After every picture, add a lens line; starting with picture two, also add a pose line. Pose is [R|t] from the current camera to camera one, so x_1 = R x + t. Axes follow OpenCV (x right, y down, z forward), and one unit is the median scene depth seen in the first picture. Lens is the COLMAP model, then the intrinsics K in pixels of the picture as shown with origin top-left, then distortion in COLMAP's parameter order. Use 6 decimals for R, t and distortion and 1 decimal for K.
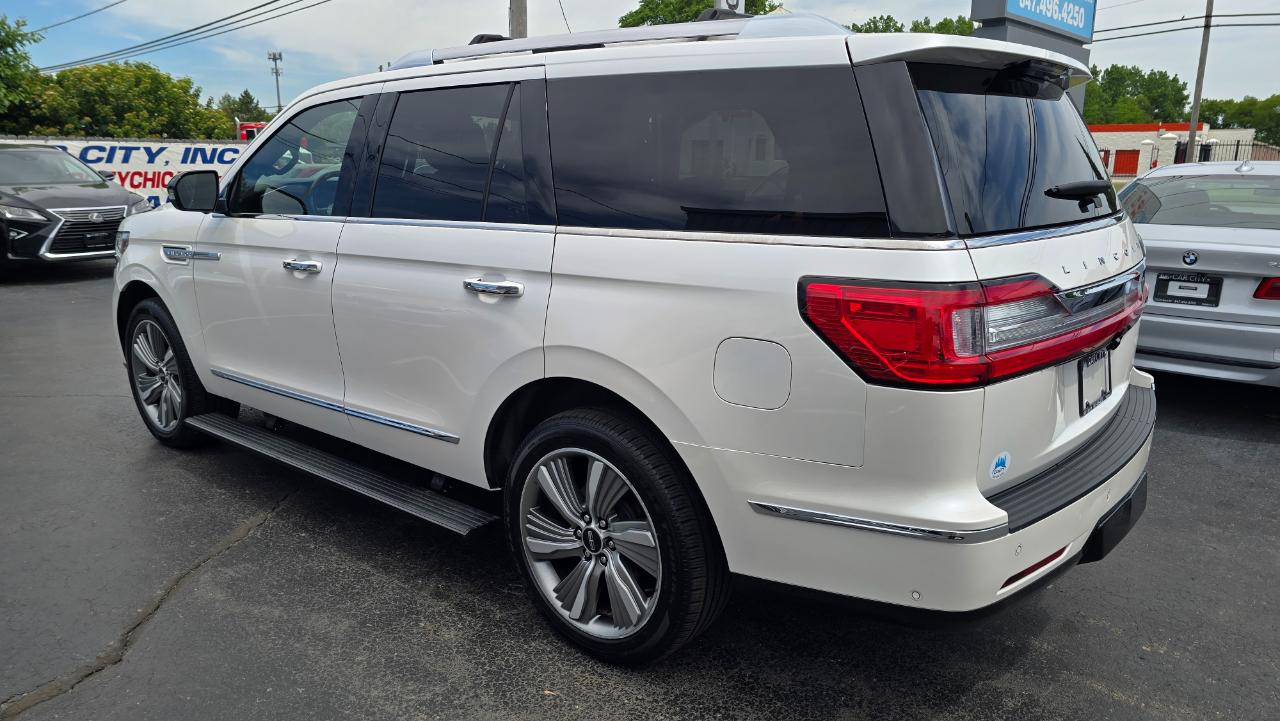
lens RADIAL K [[862.2, 0, 630.7], [0, 862.2, 366.3], [0, 0, 1]] dist [0.057399, -0.048677]
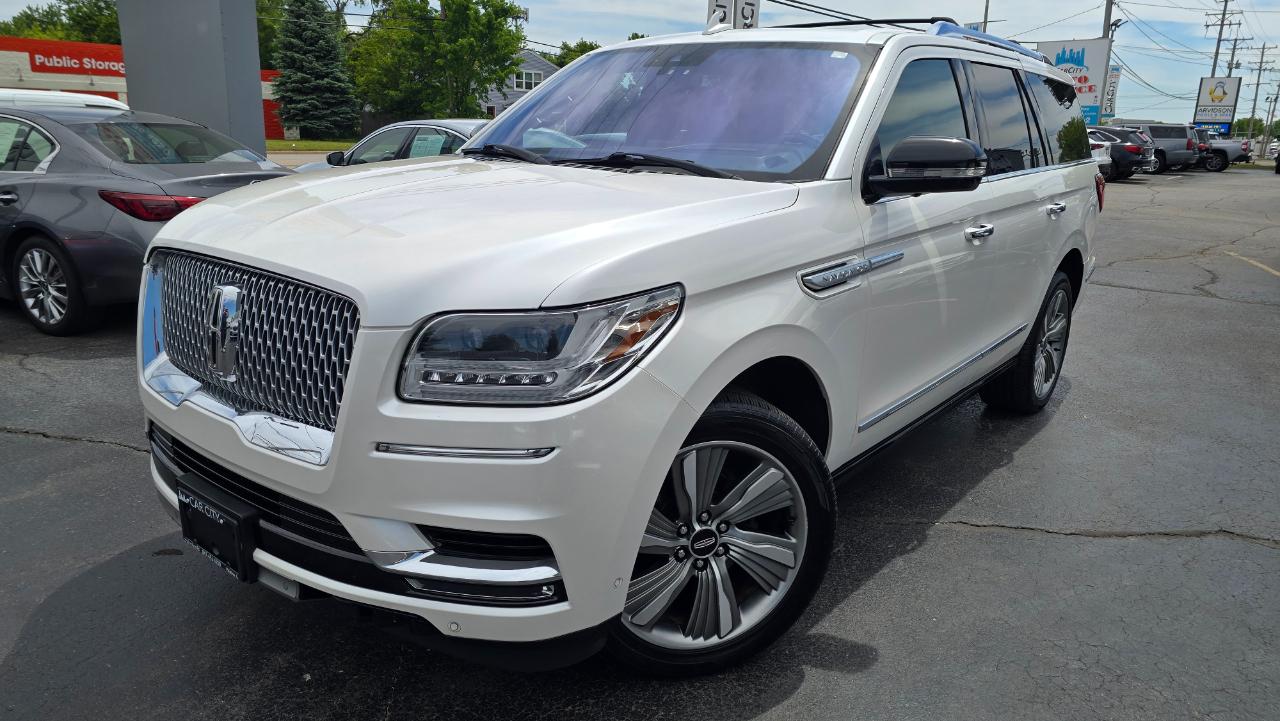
lens RADIAL K [[862.2, 0, 628.0], [0, 862.2, 362.7], [0, 0, 1]] dist [0.057399, -0.048677]
pose [[-0.024243, -0.267244, 0.963324, -1.651557], [0.212157, 0.940283, 0.266191, -0.391167], [-0.976935, 0.210829, 0.033902, 1.679007]]
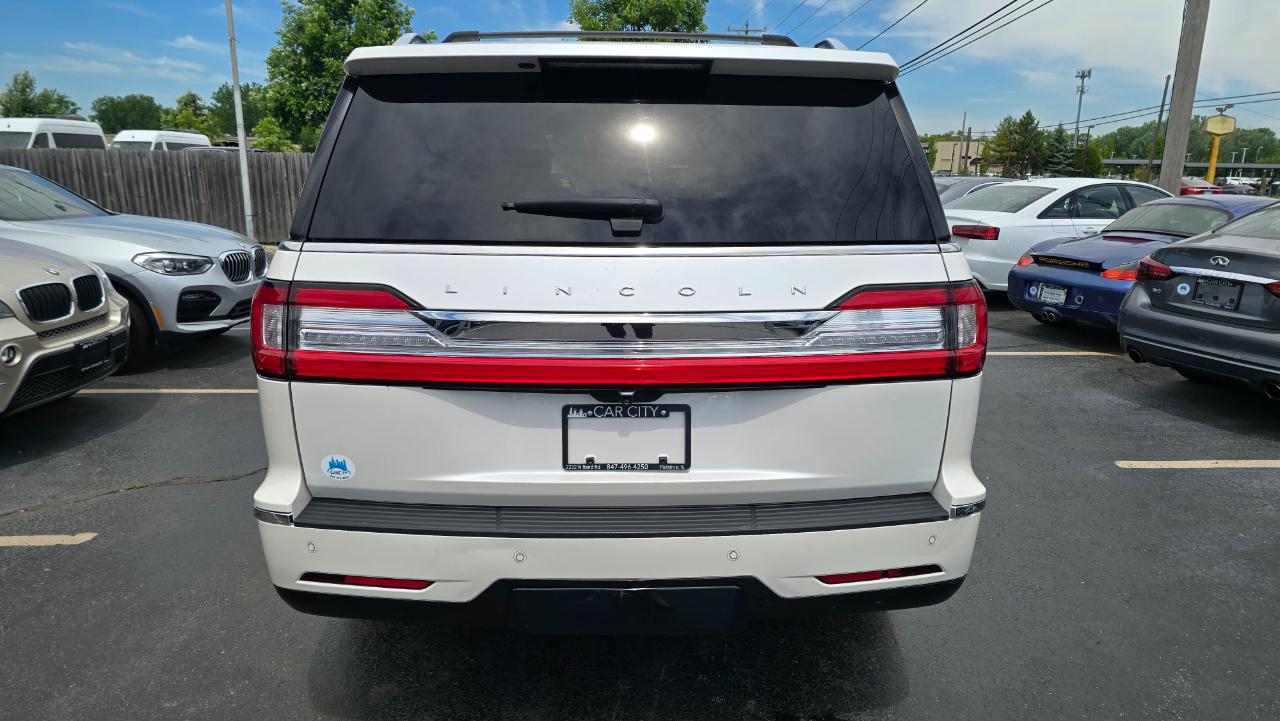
lens RADIAL K [[858.5, 0, 647.1], [0, 858.5, 376.9], [0, 0, 1]] dist [0.041009, -0.018715]
pose [[0.676715, 0.172006, -0.715870, 1.008140], [-0.178610, 0.981635, 0.067022, -0.090383], [0.714251, 0.082506, 0.695009, 0.400016]]
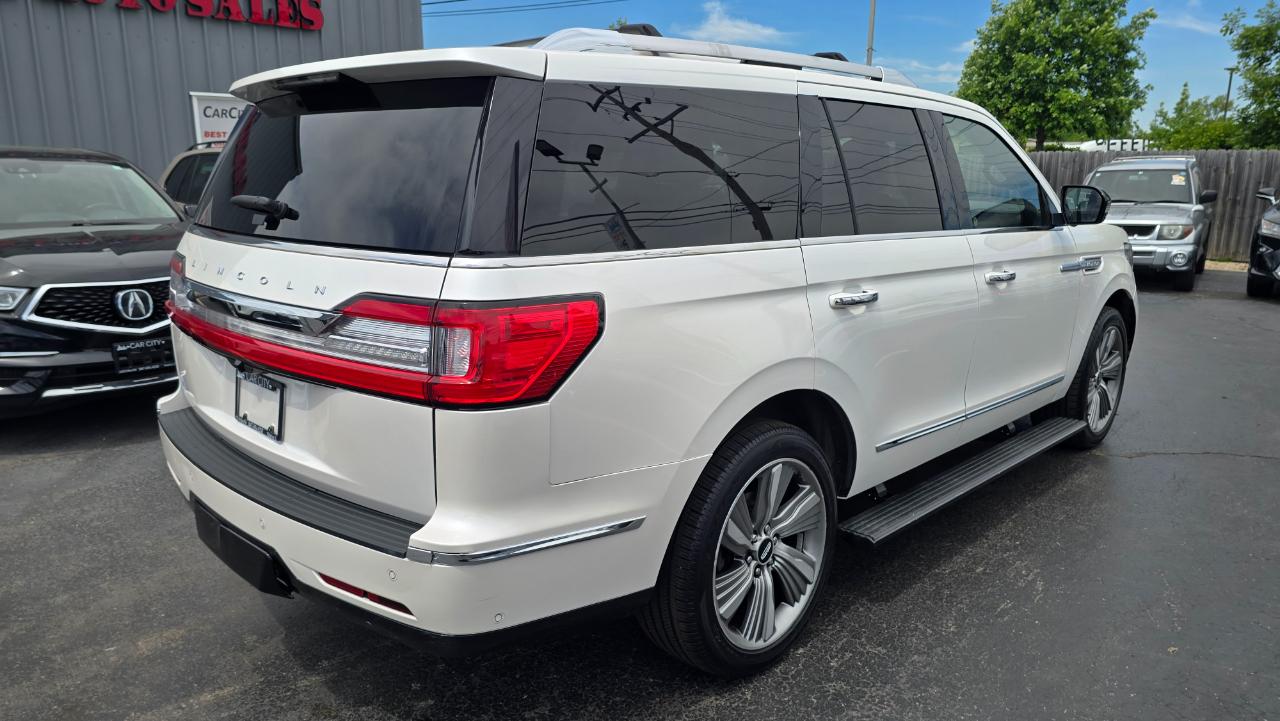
lens RADIAL K [[866.2, 0, 626.9], [0, 866.2, 377.5], [0, 0, 1]] dist [0.038012, -0.023901]
pose [[-0.076901, 0.231218, -0.969858, 1.289140], [-0.234061, 0.941368, 0.242985, -0.308001], [0.969176, 0.245692, -0.018273, 1.267801]]
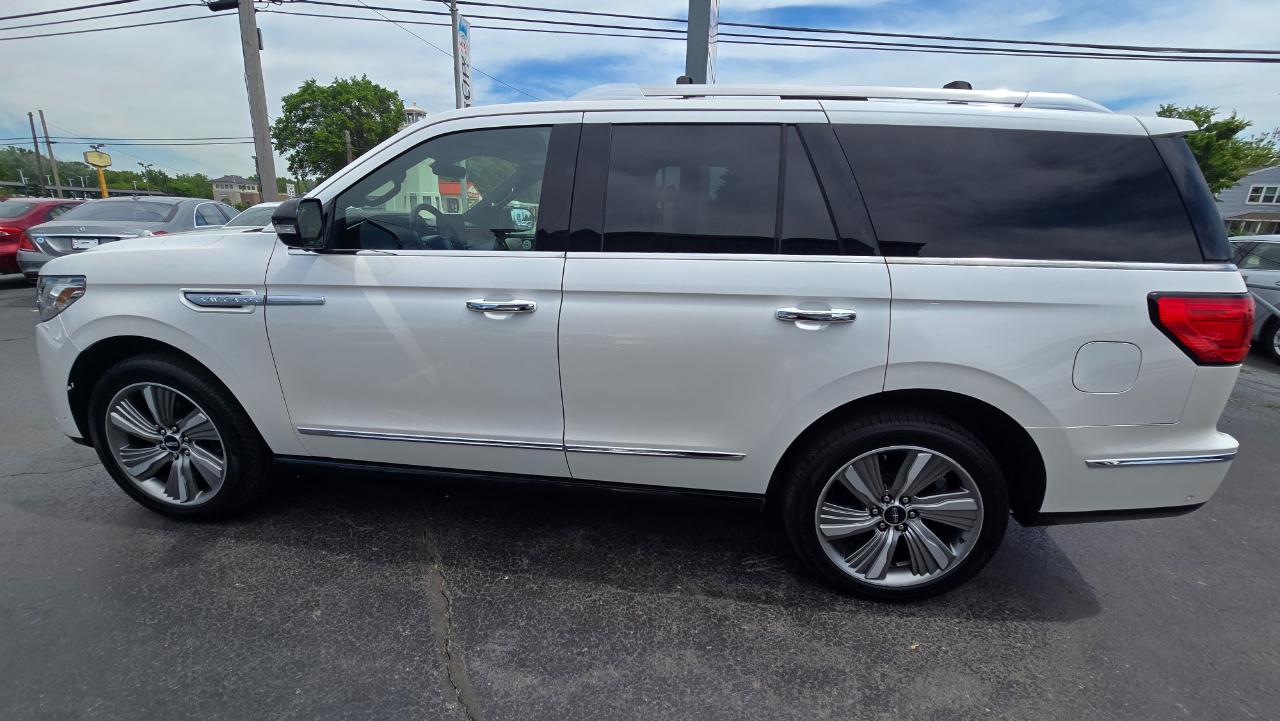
lens RADIAL K [[521.6, 0, 639.4], [0, 521.6, 372.2], [0, 0, 1]] dist [-0.003423, -0.000765]
pose [[0.839518, -0.136140, 0.526000, -0.675696], [0.100385, 0.990298, 0.096091, -0.102005], [-0.533979, -0.027868, 0.845039, 0.541157]]
